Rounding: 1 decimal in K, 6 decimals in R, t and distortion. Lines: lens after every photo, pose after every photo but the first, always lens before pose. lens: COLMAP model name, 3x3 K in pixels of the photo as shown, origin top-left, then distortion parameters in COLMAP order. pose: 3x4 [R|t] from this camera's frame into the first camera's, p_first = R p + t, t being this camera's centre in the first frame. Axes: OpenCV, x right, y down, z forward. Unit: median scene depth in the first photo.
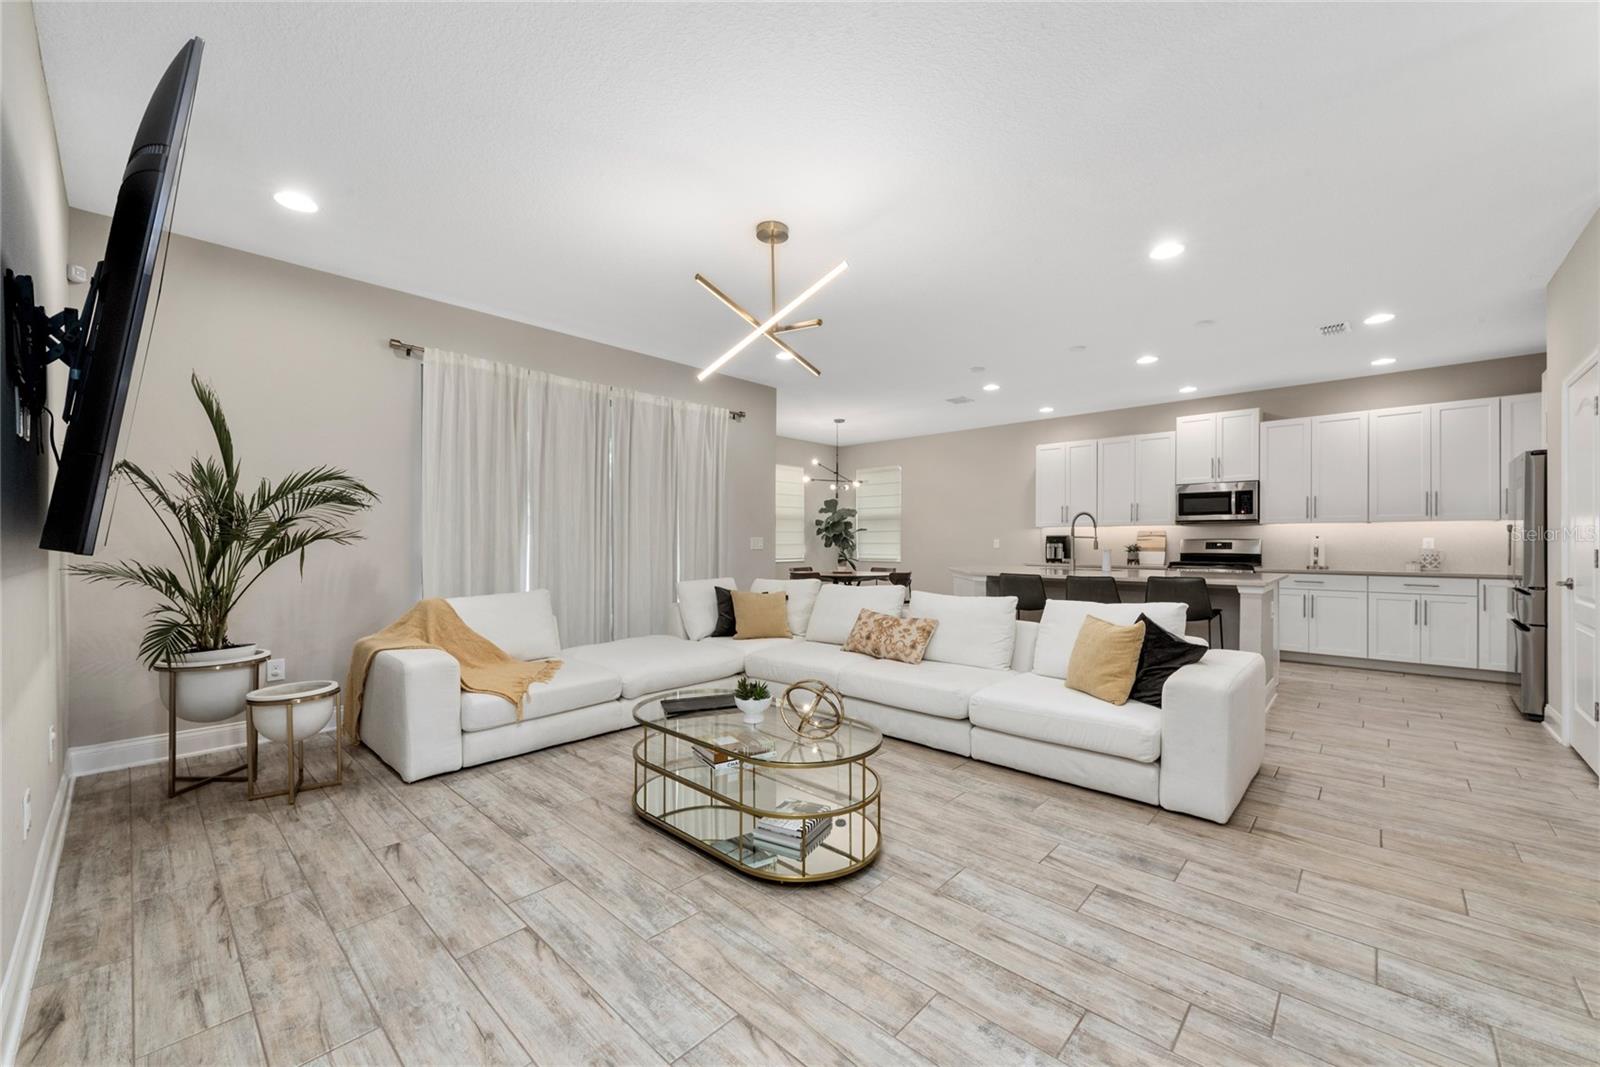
lens RADIAL K [[619.5, 0, 803.1], [0, 619.5, 542.5], [0, 0, 1]] dist [0.011231, -0.003652]
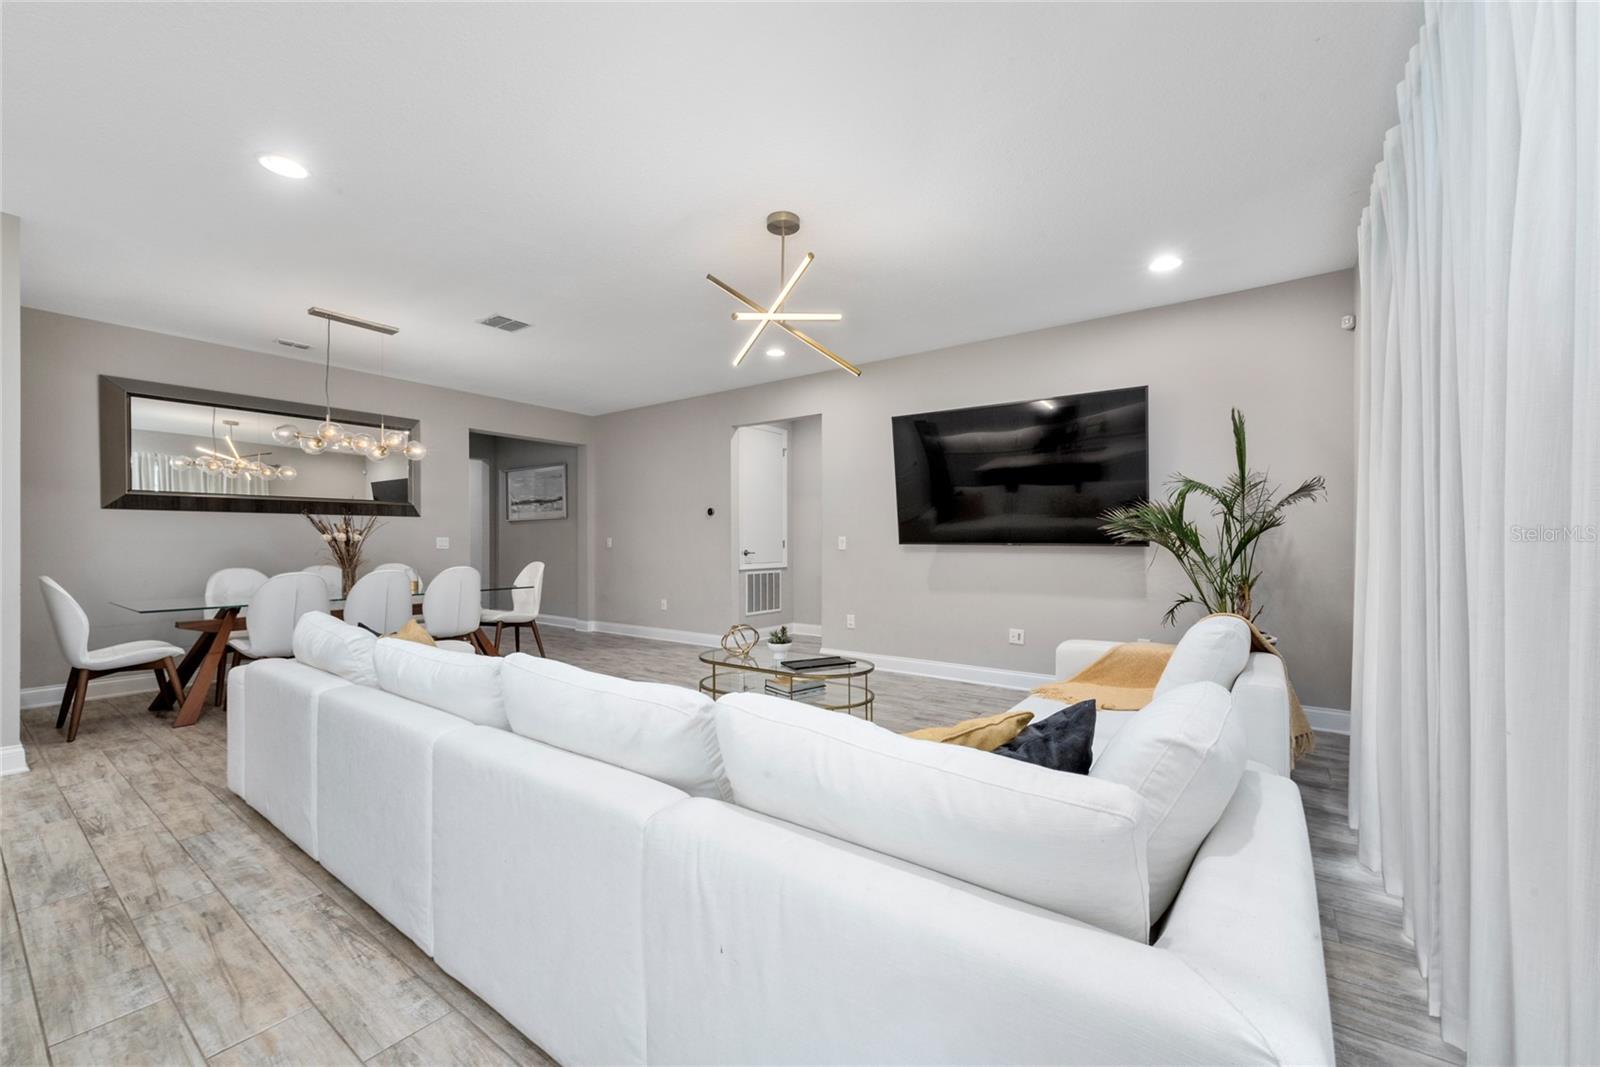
lens RADIAL K [[626.9, 0, 804.9], [0, 626.9, 545.6], [0, 0, 1]] dist [0.009688, -0.000294]
pose [[-0.992297, 0.000277, -0.123877, 0.034953], [-0.000948, 0.999951, 0.009832, -0.004186], [0.123874, 0.009873, -0.992249, 1.804381]]
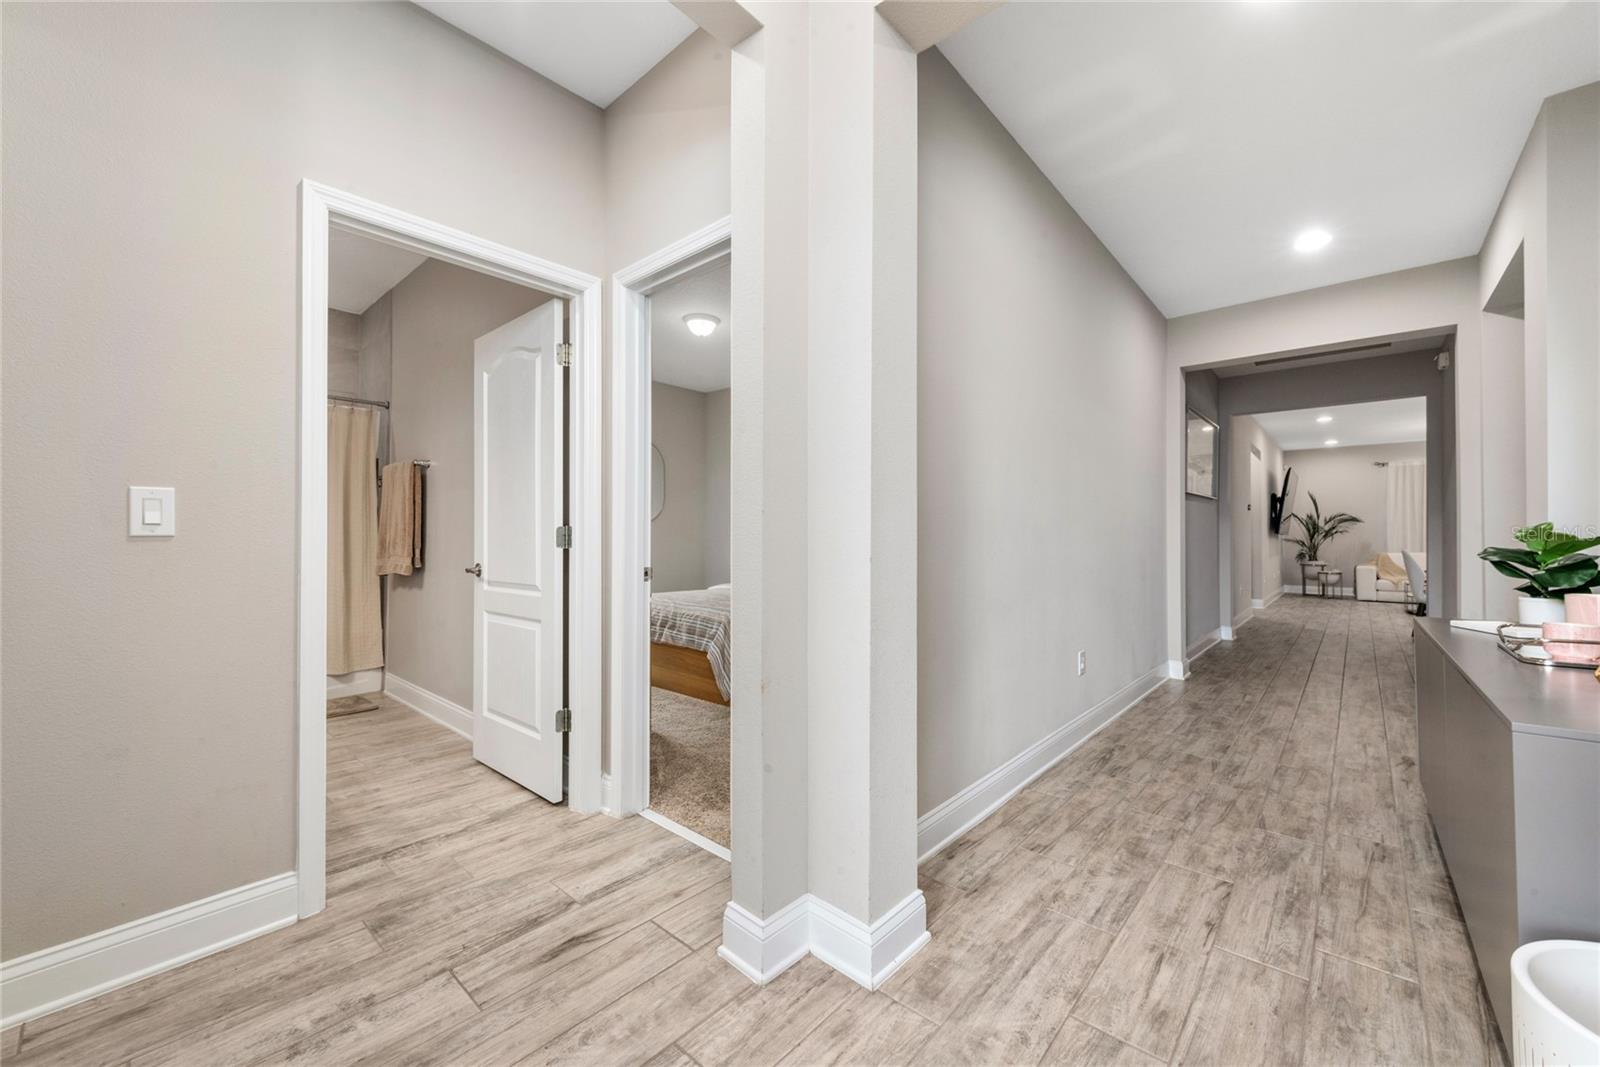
lens RADIAL K [[628.7, 0, 806.7], [0, 628.7, 539.6], [0, 0, 1]] dist [0.003562, -0.000282]
pose [[0.020564, -0.006840, -0.999765, 2.459646], [-0.002427, 0.999973, -0.006891, 0.060181], [0.999786, 0.002569, 0.020547, -1.886502]]
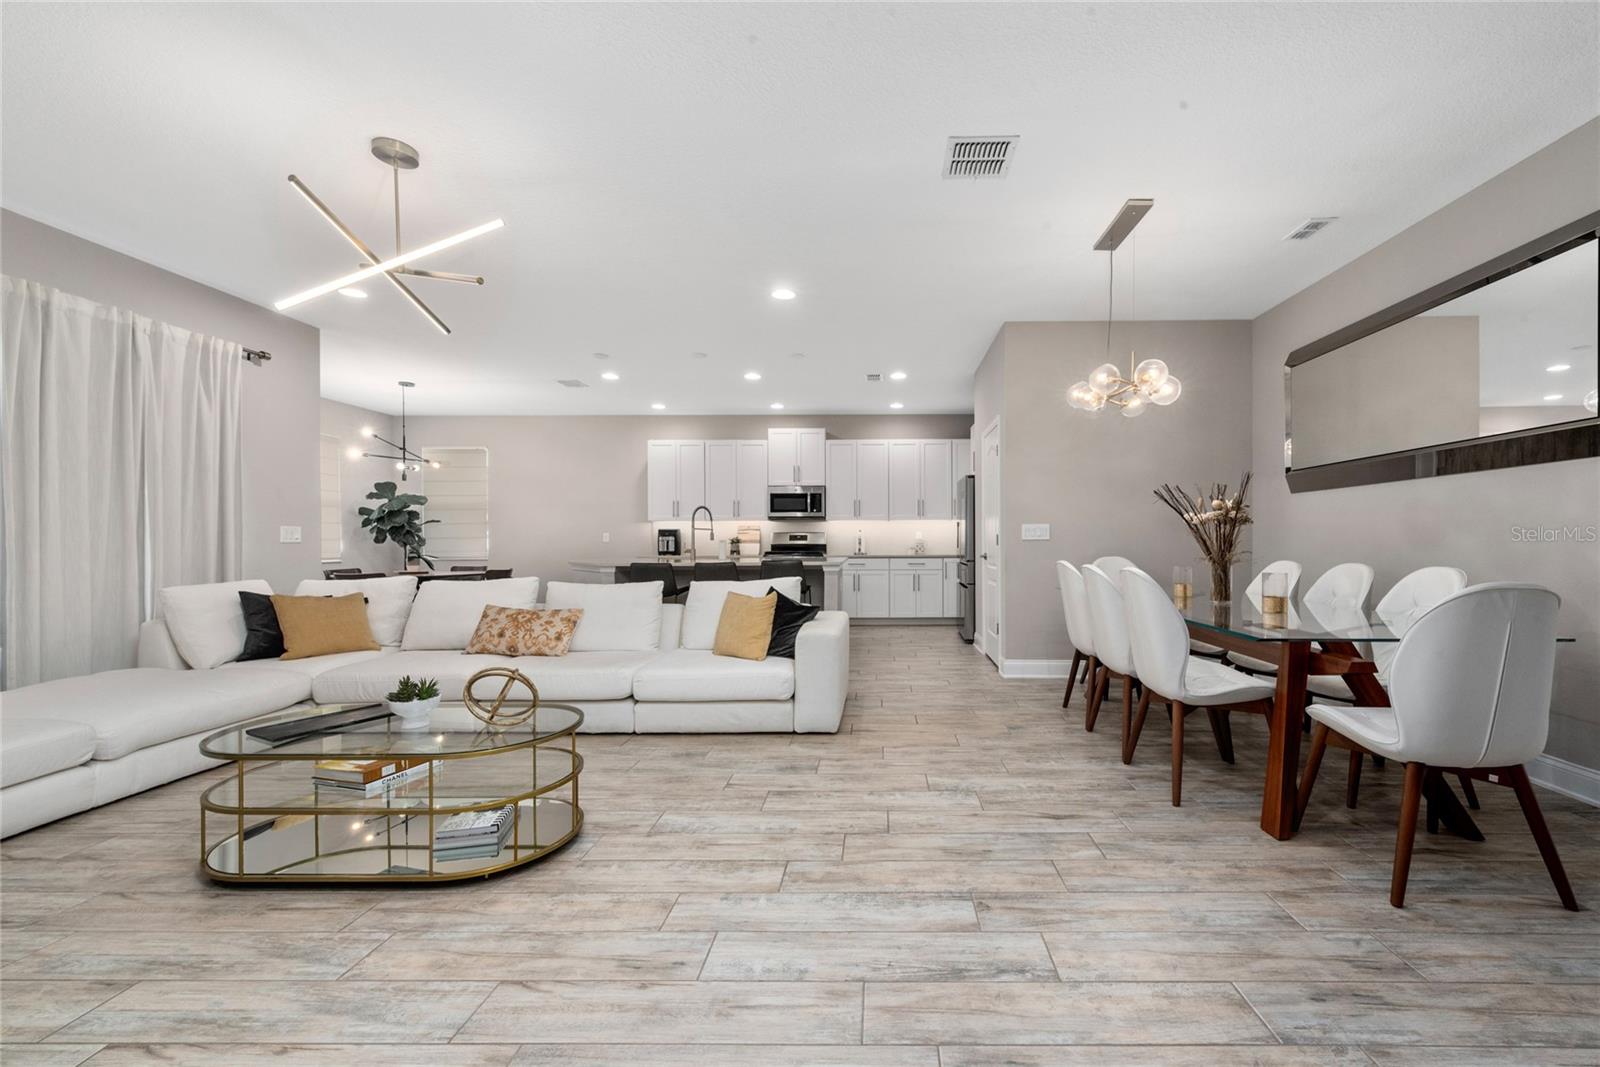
lens RADIAL K [[650.1, 0, 872.3], [0, 650.1, 546.5], [0, 0, 1]] dist [0.007358, -0.000532]
pose [[0.739876, -0.009446, 0.672677, -0.155515], [0.005078, 0.999951, 0.008456, 0.022872], [-0.672724, -0.002841, 0.739888, -0.075584]]
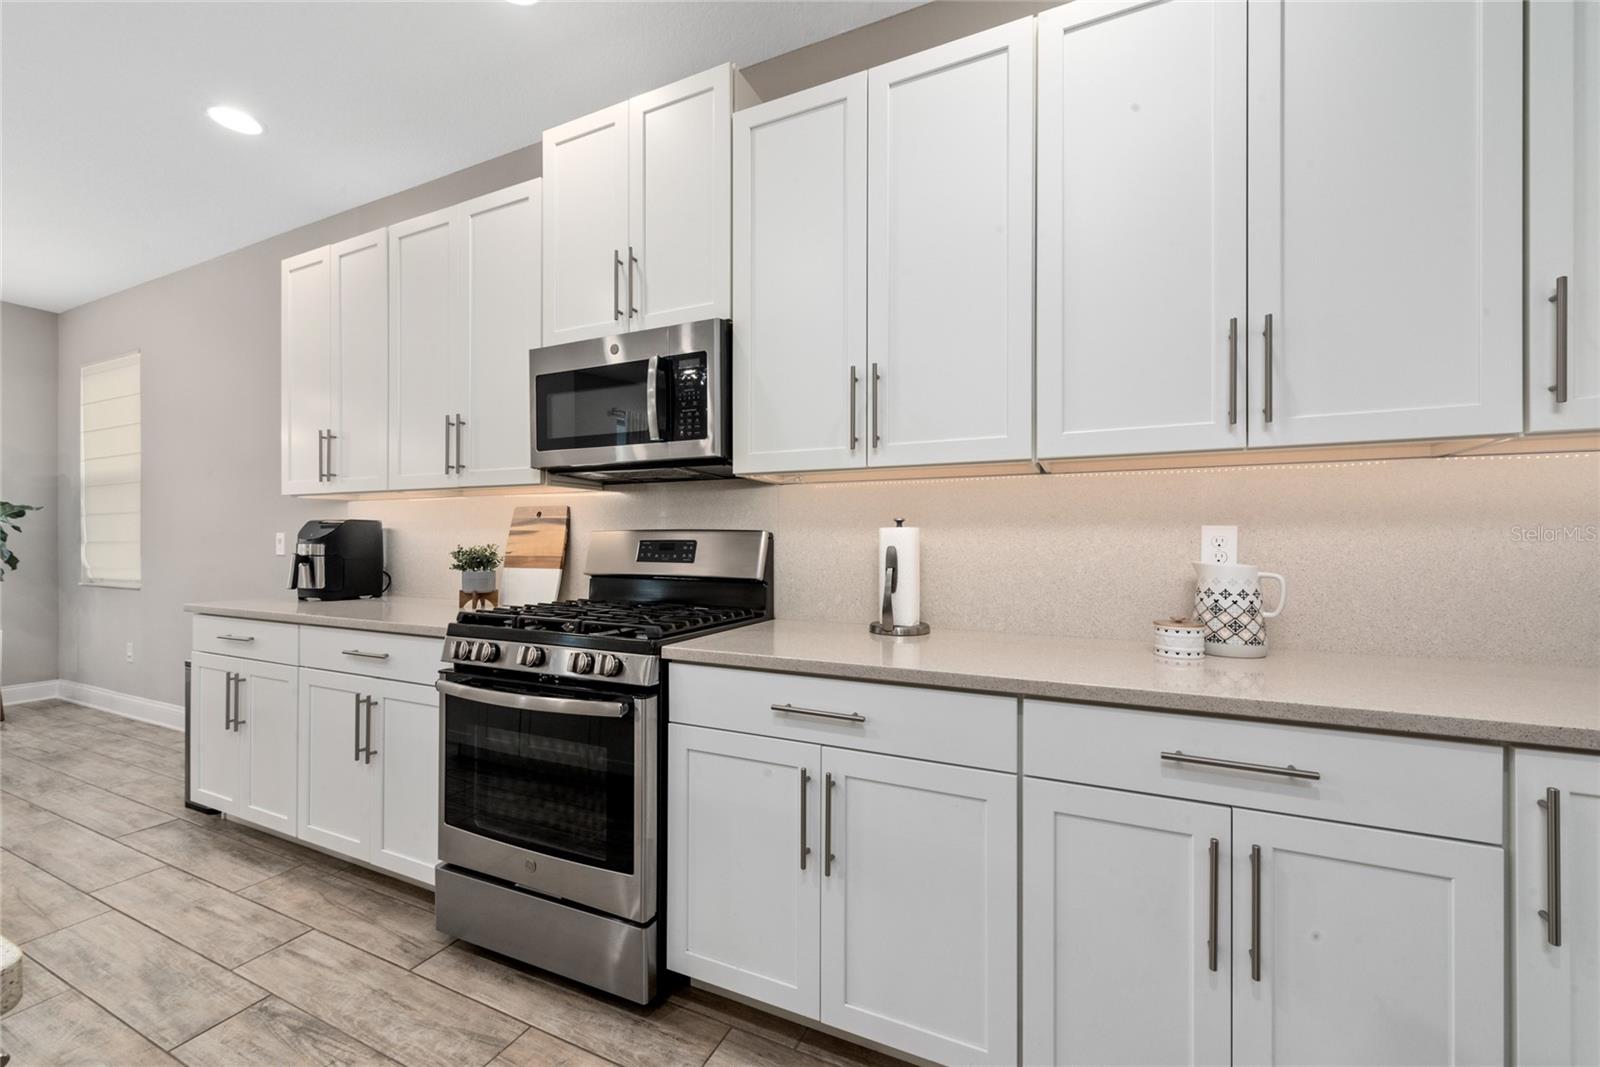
lens RADIAL K [[628.7, 0, 806.7], [0, 628.7, 539.6], [0, 0, 1]] dist [0.003562, -0.000282]
pose [[0.949584, 0.000650, 0.313511, 1.216978], [-0.000047, 0.999998, -0.001931, -0.000158], [-0.313512, 0.001819, 0.949583, 1.296350]]
